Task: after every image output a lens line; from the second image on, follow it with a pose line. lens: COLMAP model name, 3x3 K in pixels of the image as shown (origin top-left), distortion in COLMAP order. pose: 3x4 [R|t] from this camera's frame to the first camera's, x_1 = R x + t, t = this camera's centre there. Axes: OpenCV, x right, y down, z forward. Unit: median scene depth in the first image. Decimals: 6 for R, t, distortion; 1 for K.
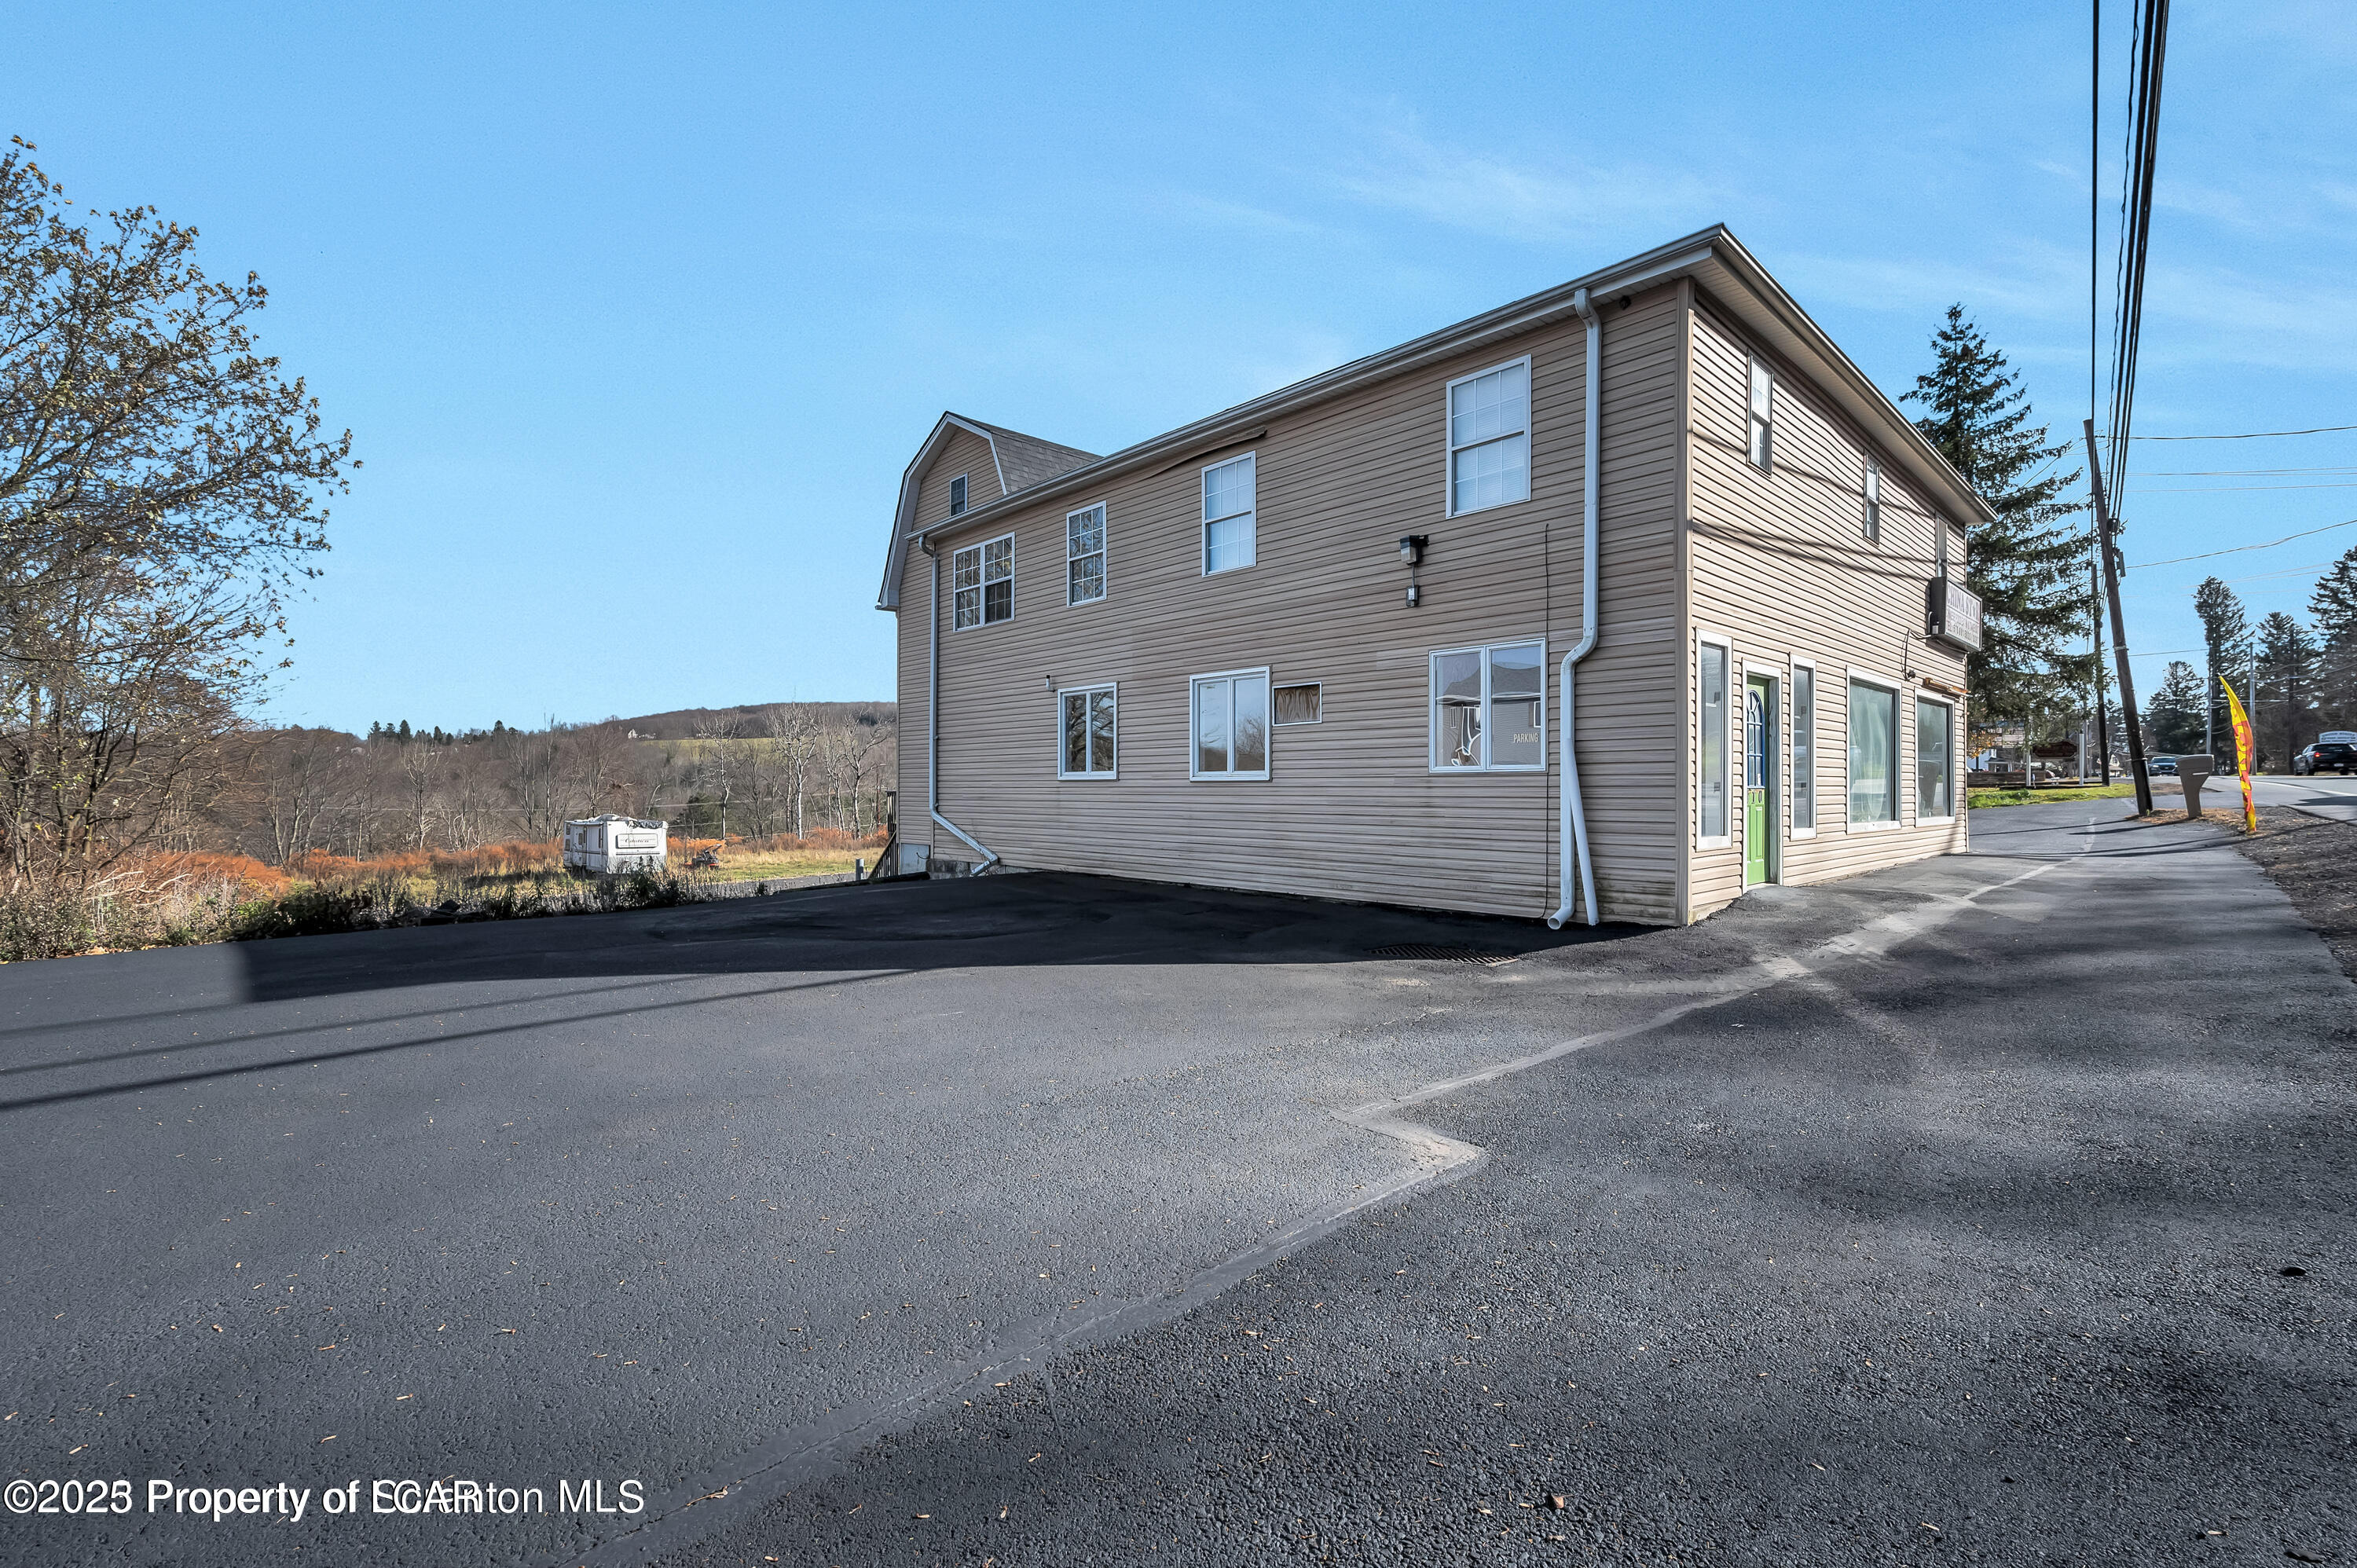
lens RADIAL K [[1023.4, 0, 1178.7], [0, 1023.4, 790.4], [0, 0, 1]] dist [-0.022586, -0.000374]
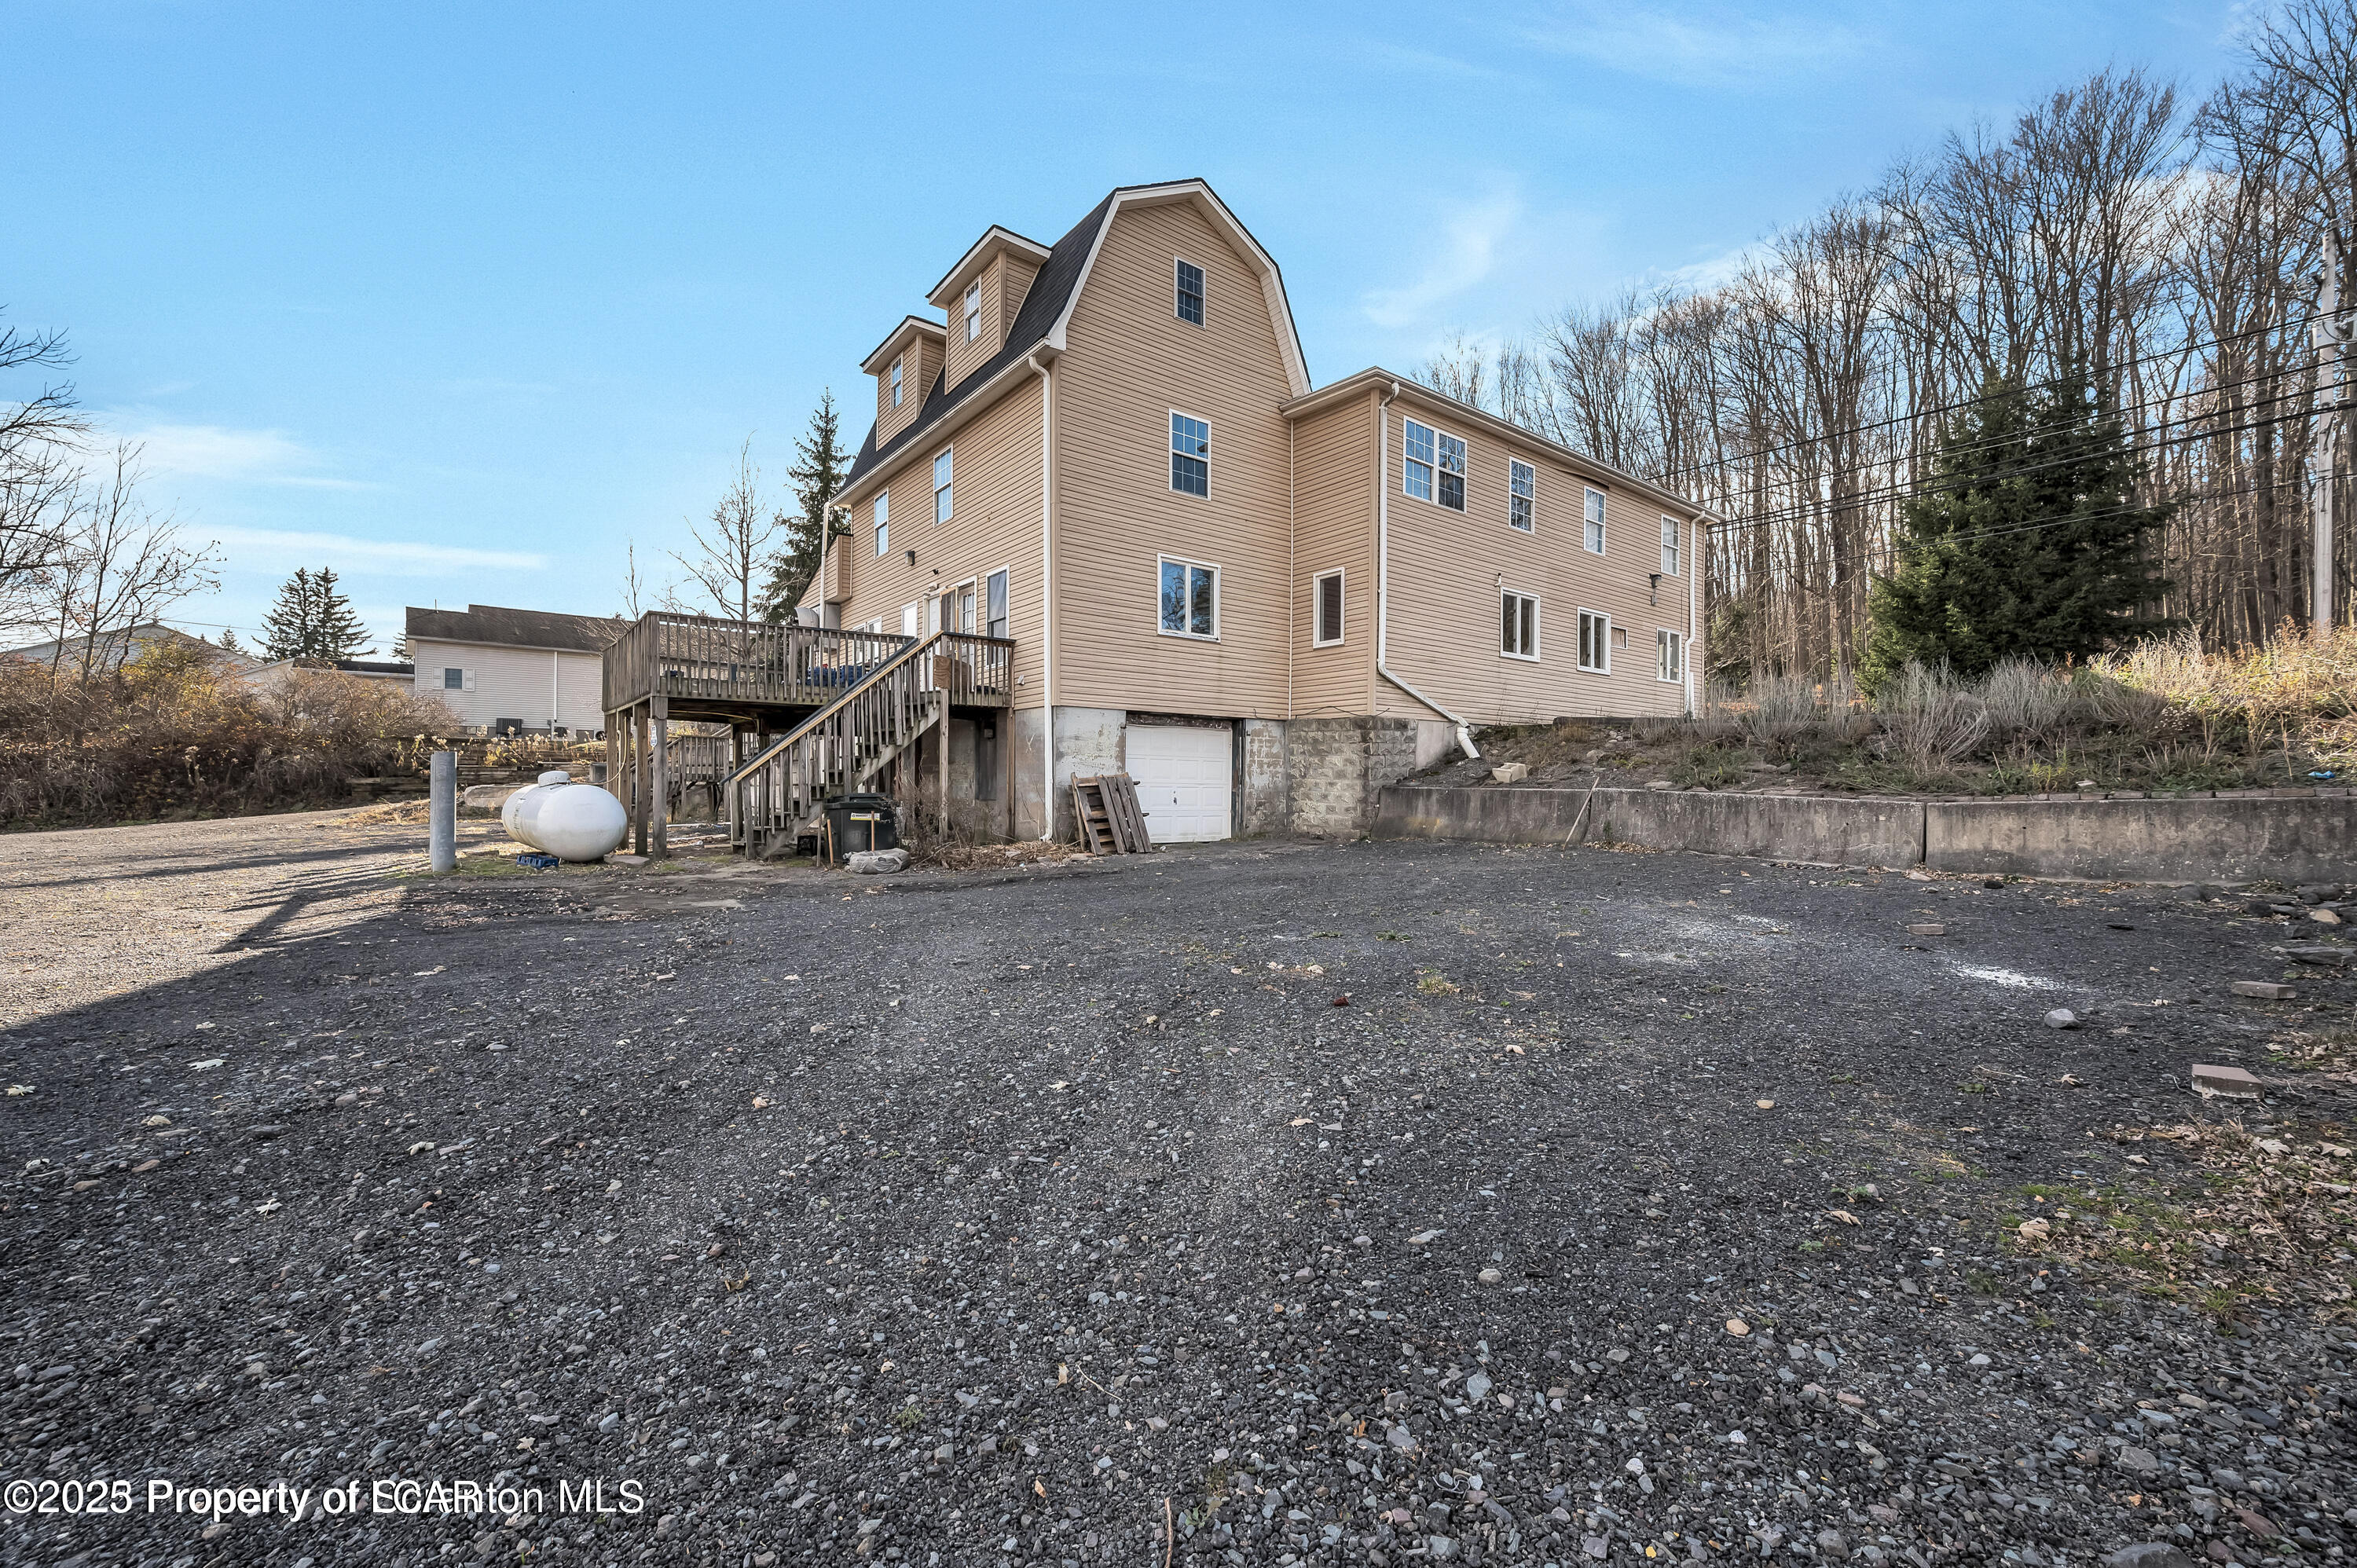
lens RADIAL K [[913.8, 0, 1182.5], [0, 913.8, 780.4], [0, 0, 1]] dist [0.000042, 0.000022]
pose [[0.070750, 0.003398, 0.997488, -1.528455], [0.001302, 0.999993, -0.003499, 0.176912], [-0.997493, 0.001547, 0.070746, 1.550968]]
